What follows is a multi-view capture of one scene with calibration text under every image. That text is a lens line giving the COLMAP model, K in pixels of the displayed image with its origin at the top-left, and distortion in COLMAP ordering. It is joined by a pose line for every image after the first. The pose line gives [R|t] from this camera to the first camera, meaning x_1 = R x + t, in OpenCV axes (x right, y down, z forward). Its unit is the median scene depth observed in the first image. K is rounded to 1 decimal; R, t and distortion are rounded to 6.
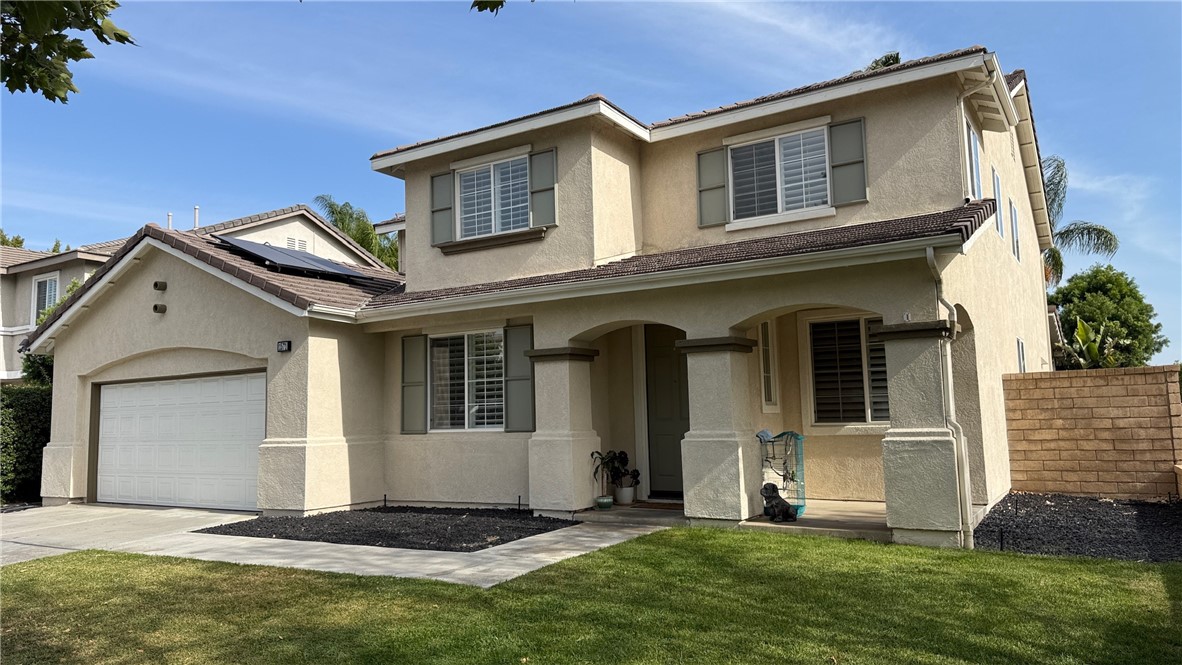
lens RADIAL K [[823.7, 0, 588.0], [0, 823.7, 333.4], [0, 0, 1]] dist [0.065944, -0.010462]
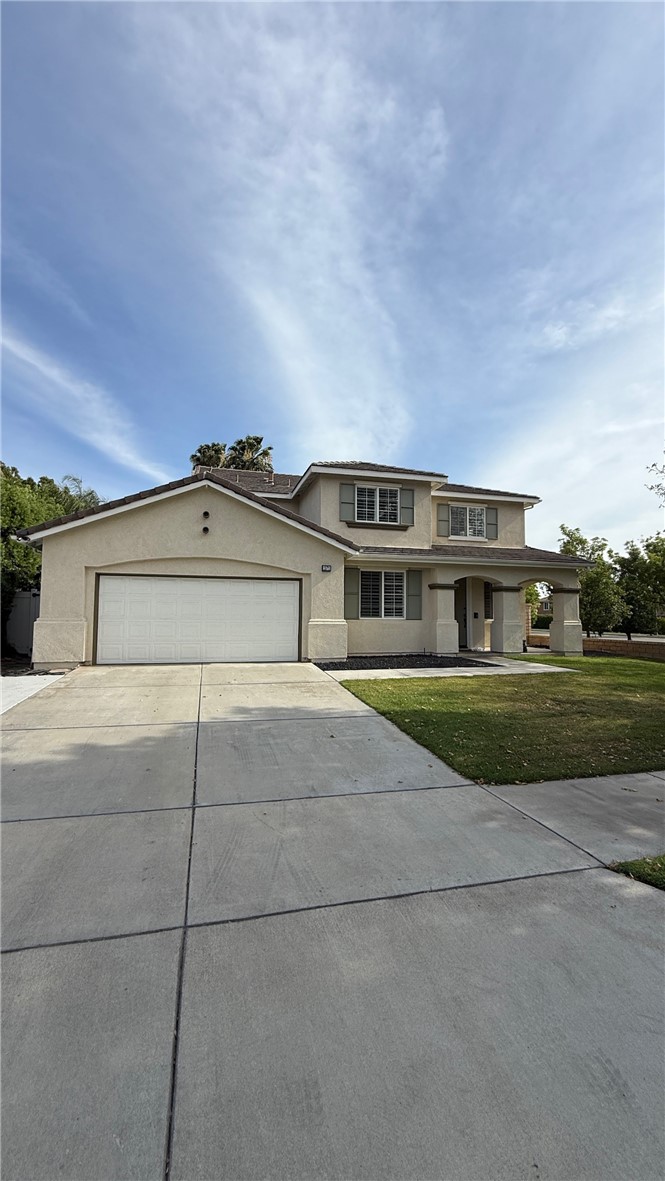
lens RADIAL K [[472.1, 0, 330.9], [0, 472.1, 586.2], [0, 0, 1]] dist [-0.000416, -0.000031]
pose [[0.674780, 0.075794, 0.734116, -1.083121], [-0.100267, 0.994905, -0.010556, 0.062705], [-0.731176, -0.066484, 0.678942, 0.300909]]
